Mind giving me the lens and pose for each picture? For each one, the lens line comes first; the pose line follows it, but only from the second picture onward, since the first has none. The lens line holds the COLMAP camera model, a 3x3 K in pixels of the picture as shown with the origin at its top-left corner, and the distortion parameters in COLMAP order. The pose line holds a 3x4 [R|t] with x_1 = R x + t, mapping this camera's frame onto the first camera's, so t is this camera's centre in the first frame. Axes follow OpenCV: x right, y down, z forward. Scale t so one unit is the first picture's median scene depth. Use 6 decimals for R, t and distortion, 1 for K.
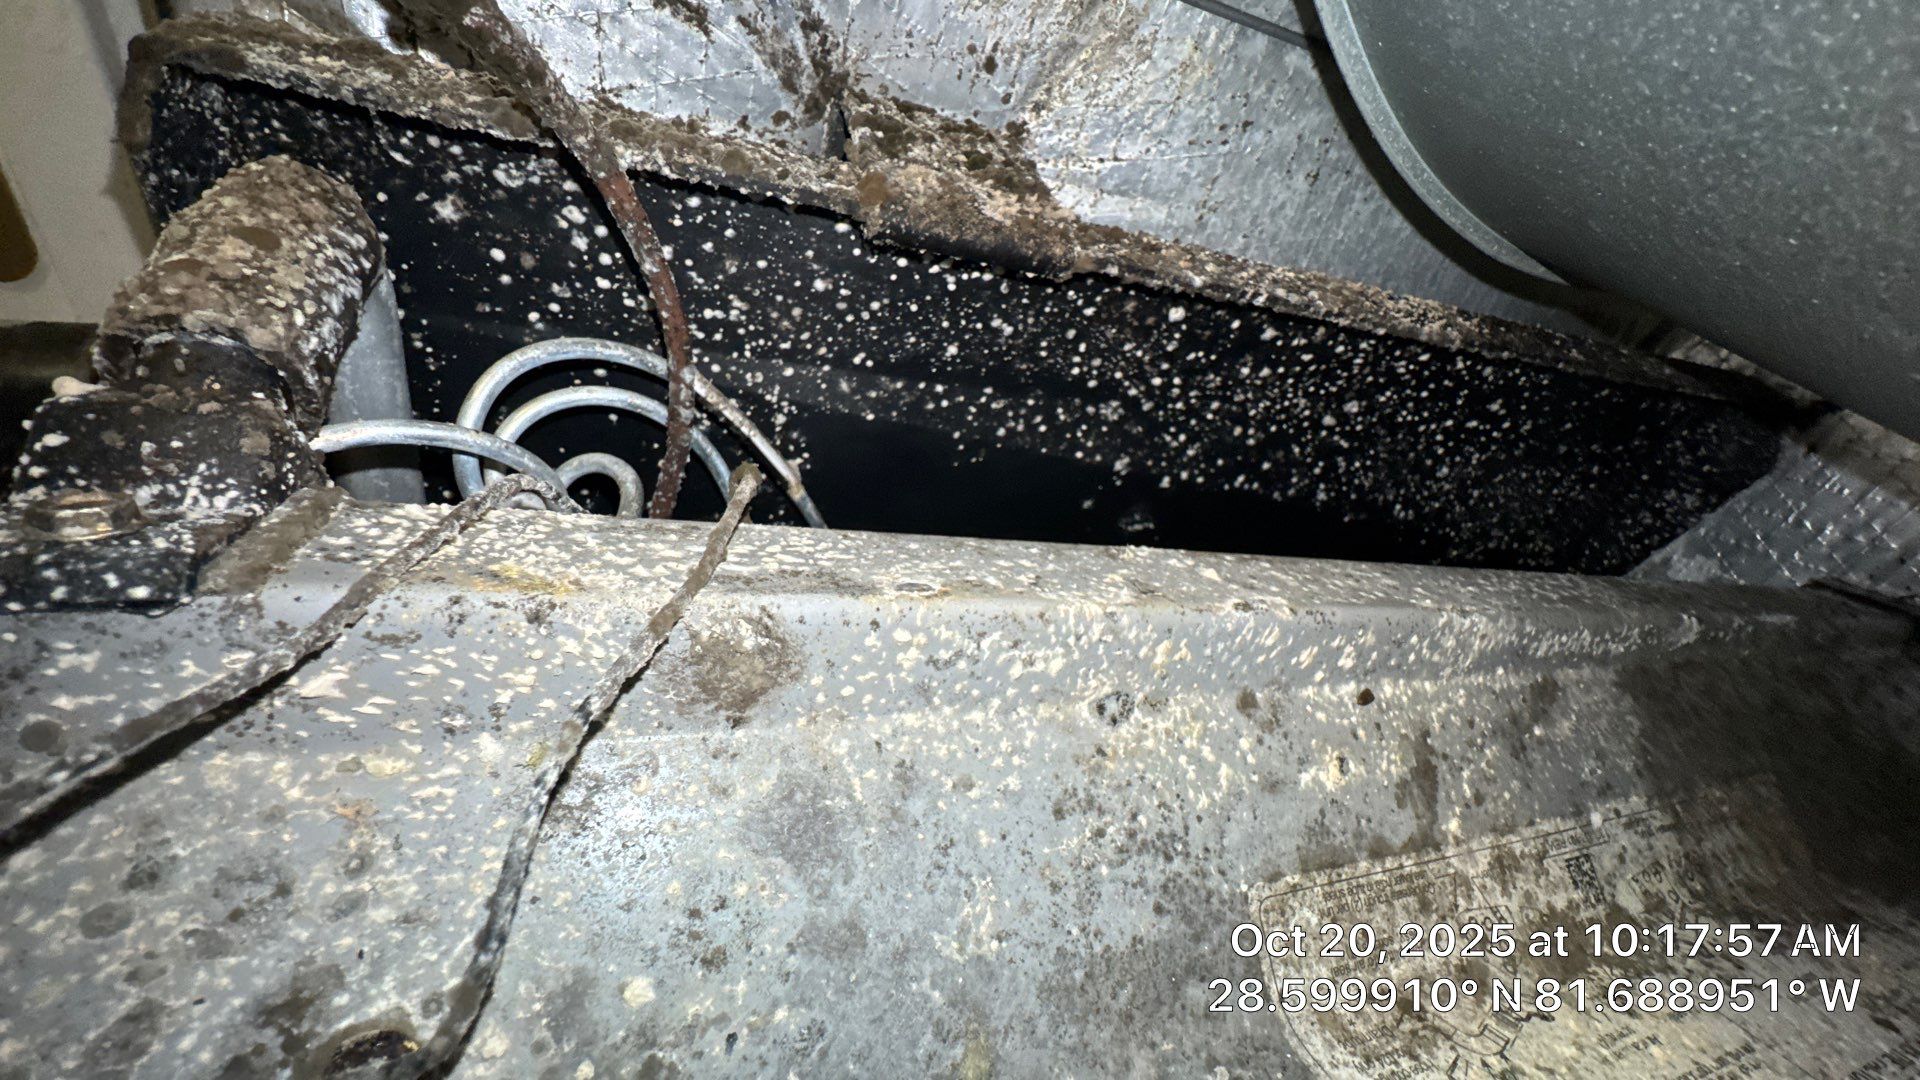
lens RADIAL K [[769.9, 0, 967.3], [0, 769.9, 546.6], [0, 0, 1]] dist [-0.007561, 0.001767]
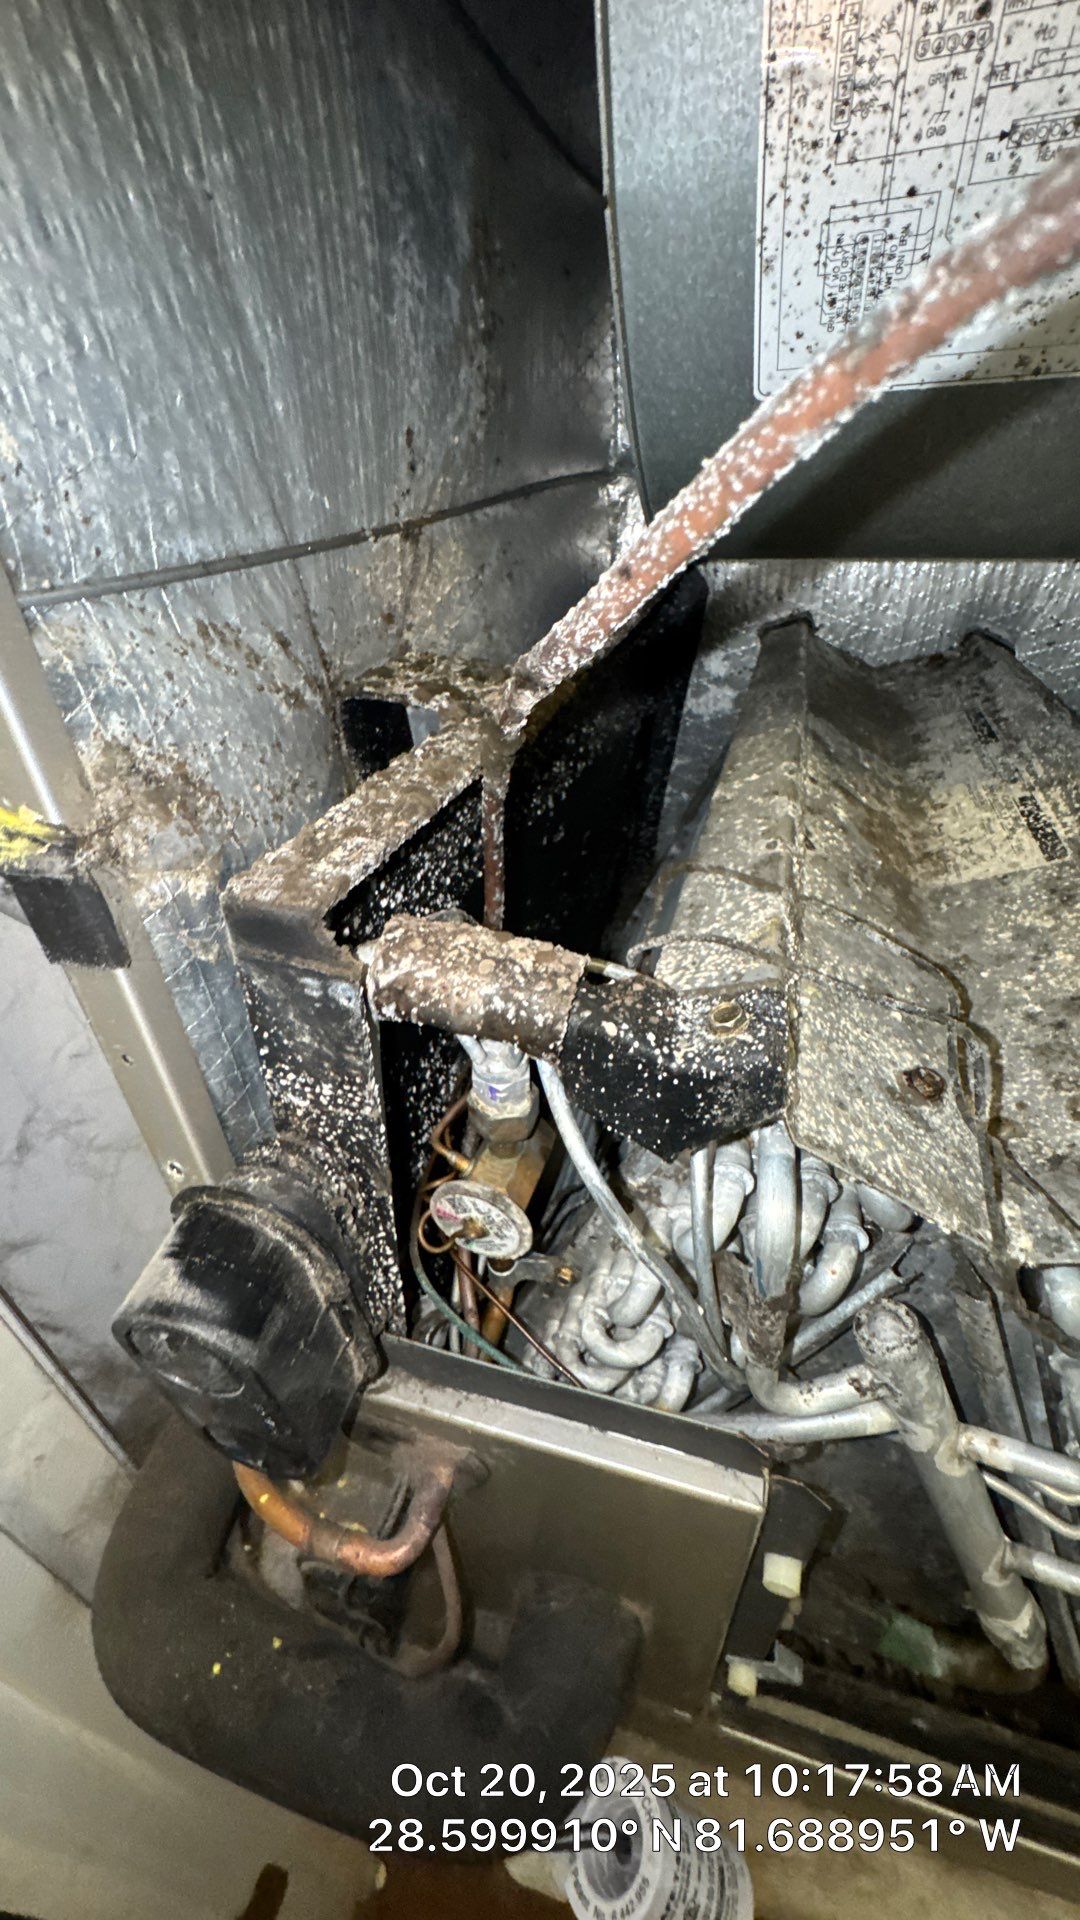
lens RADIAL K [[769.9, 0, 534.9], [0, 769.9, 962.8], [0, 0, 1]] dist [-0.007561, 0.001767]
pose [[0.519464, -0.704734, 0.483226, -1.074051], [0.666104, 0.688185, 0.287587, -0.493368], [-0.535222, 0.172488, 0.826913, -0.191081]]
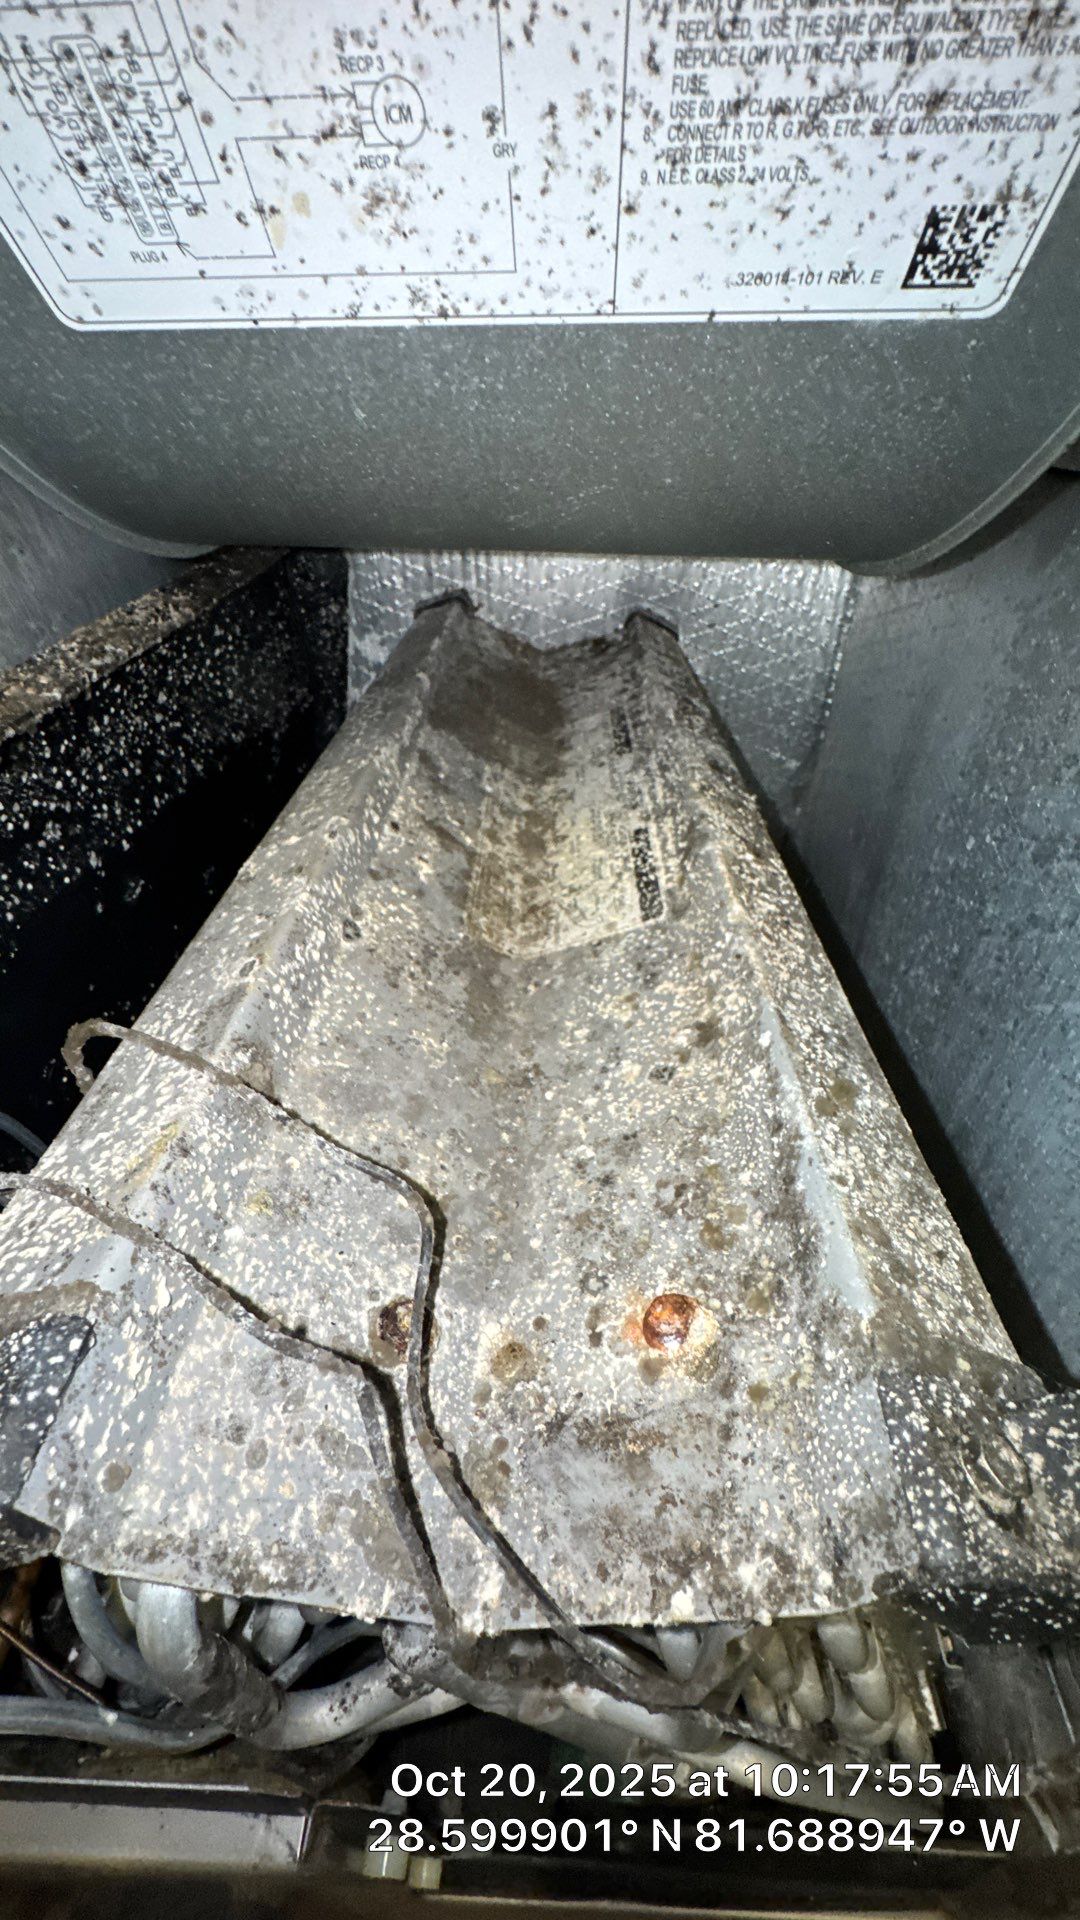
lens RADIAL K [[769.9, 0, 536.4], [0, 769.9, 961.7], [0, 0, 1]] dist [-0.007561, 0.001767]
pose [[0.318704, -0.778753, 0.540344, -0.459863], [0.643398, 0.596359, 0.479996, -0.207529], [-0.696037, 0.194679, 0.691110, -0.276719]]
